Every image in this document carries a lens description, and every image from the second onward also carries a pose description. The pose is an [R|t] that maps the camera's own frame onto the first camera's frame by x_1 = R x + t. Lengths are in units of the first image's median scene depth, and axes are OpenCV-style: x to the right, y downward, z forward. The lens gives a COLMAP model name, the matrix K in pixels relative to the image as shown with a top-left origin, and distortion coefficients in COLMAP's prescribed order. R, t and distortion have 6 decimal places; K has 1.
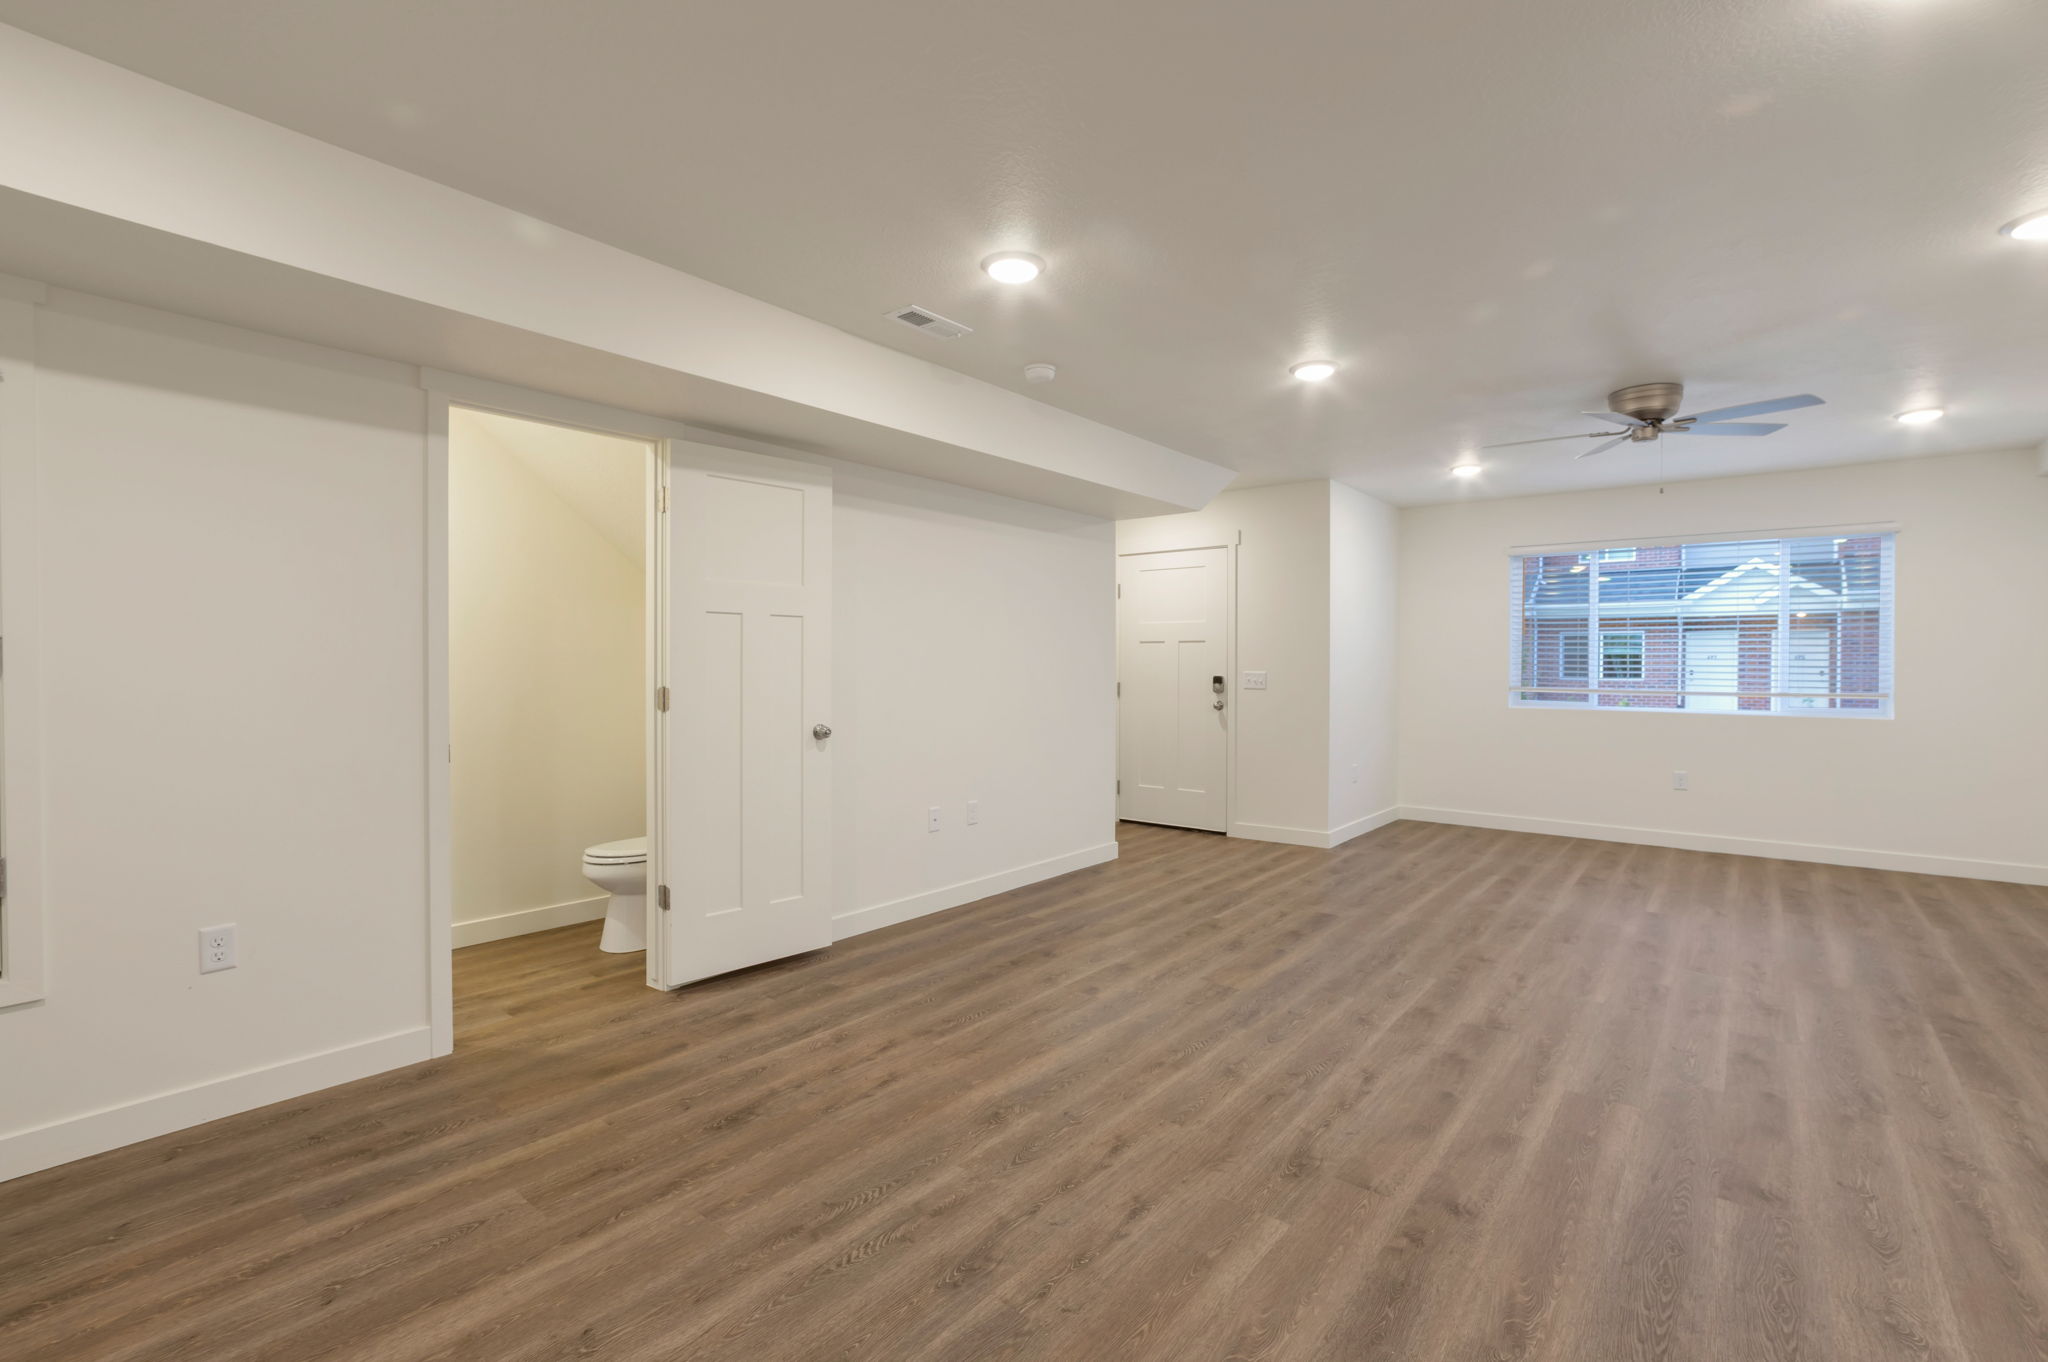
lens RADIAL K [[906.1, 0, 1030.6], [0, 906.1, 669.7], [0, 0, 1]] dist [-0.026140, 0.008112]
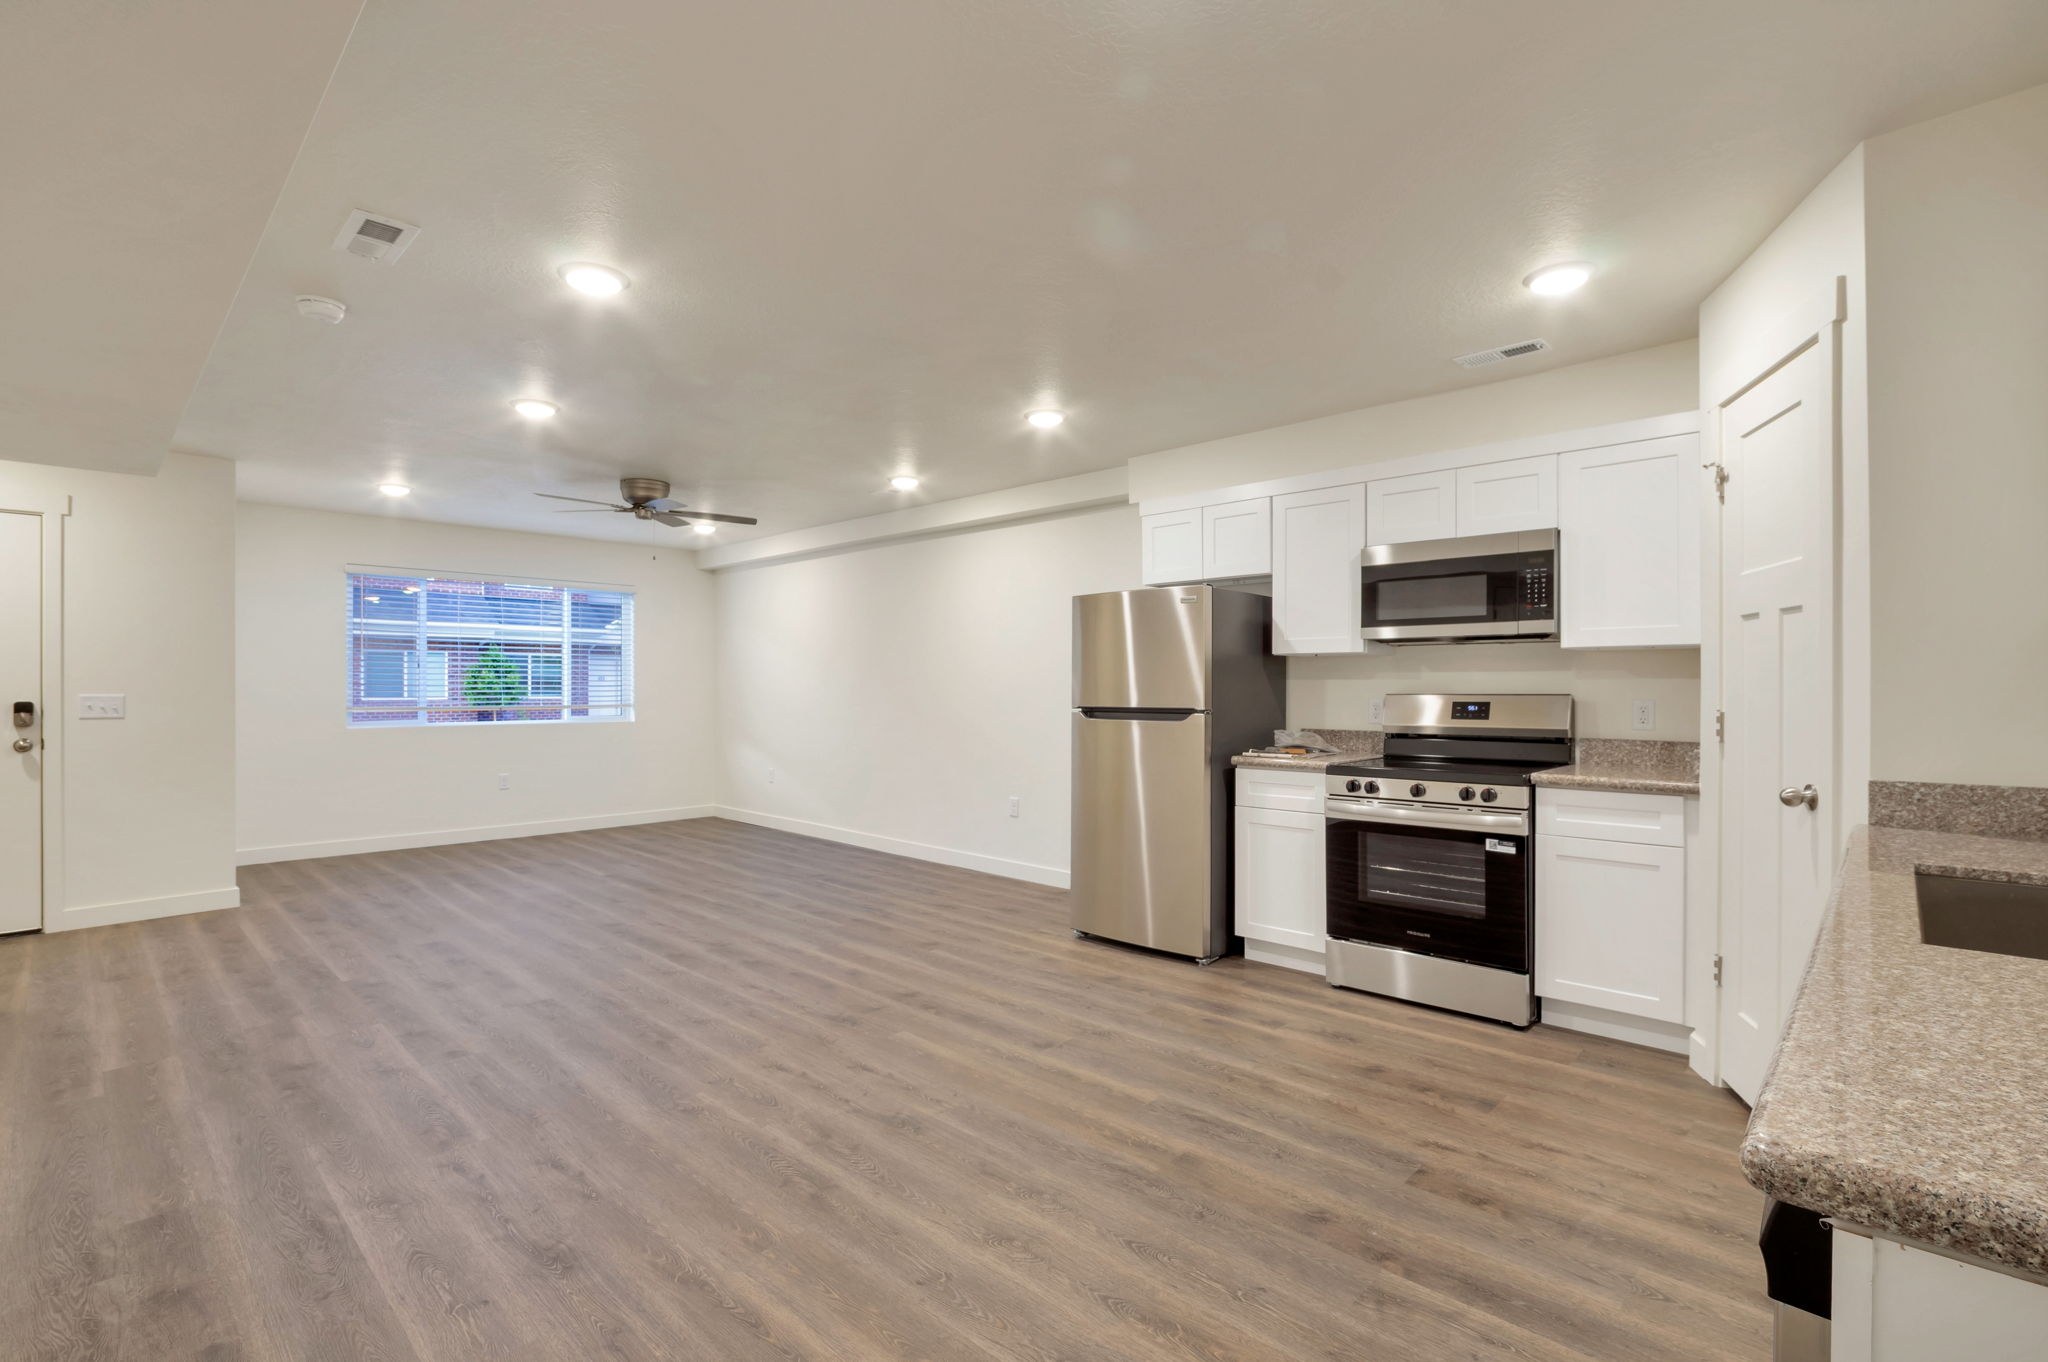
lens RADIAL K [[927.7, 0, 1017.0], [0, 927.7, 691.2], [0, 0, 1]] dist [-0.018930, 0.001820]
pose [[0.094448, -0.009057, 0.995489, -0.850191], [0.005283, 0.999949, 0.008596, -0.007224], [-0.995516, 0.004447, 0.094491, 0.396527]]
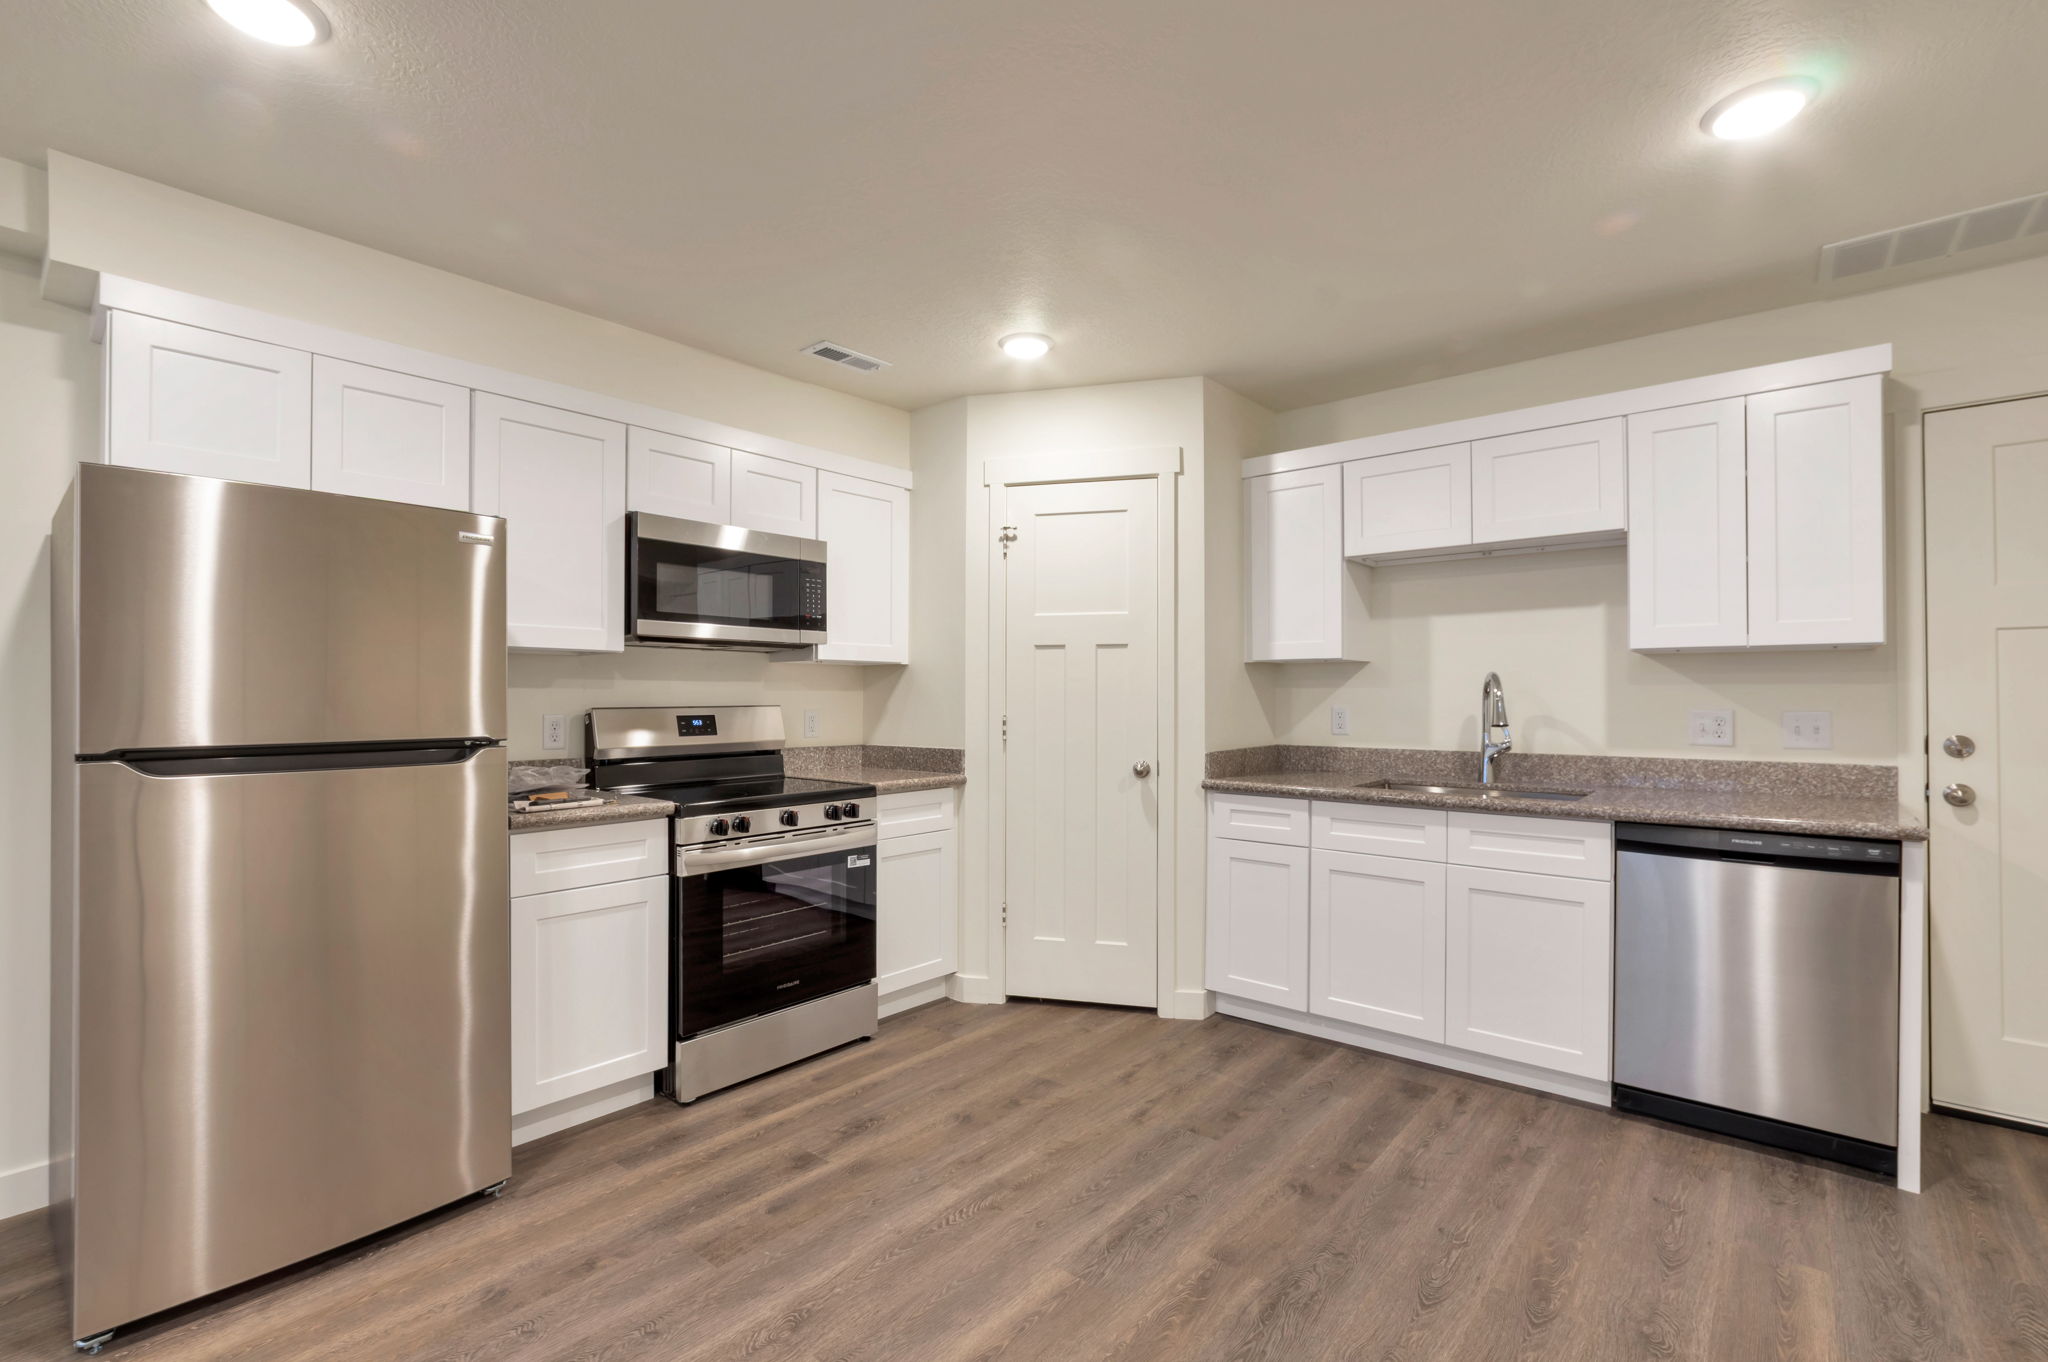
lens RADIAL K [[927.7, 0, 1017.0], [0, 927.7, 691.2], [0, 0, 1]] dist [-0.018930, 0.001820]
pose [[-0.999456, -0.002709, 0.032857, 0.037637], [-0.002775, 0.999994, -0.001989, -0.006093], [-0.032851, -0.002079, -0.999458, 0.975884]]
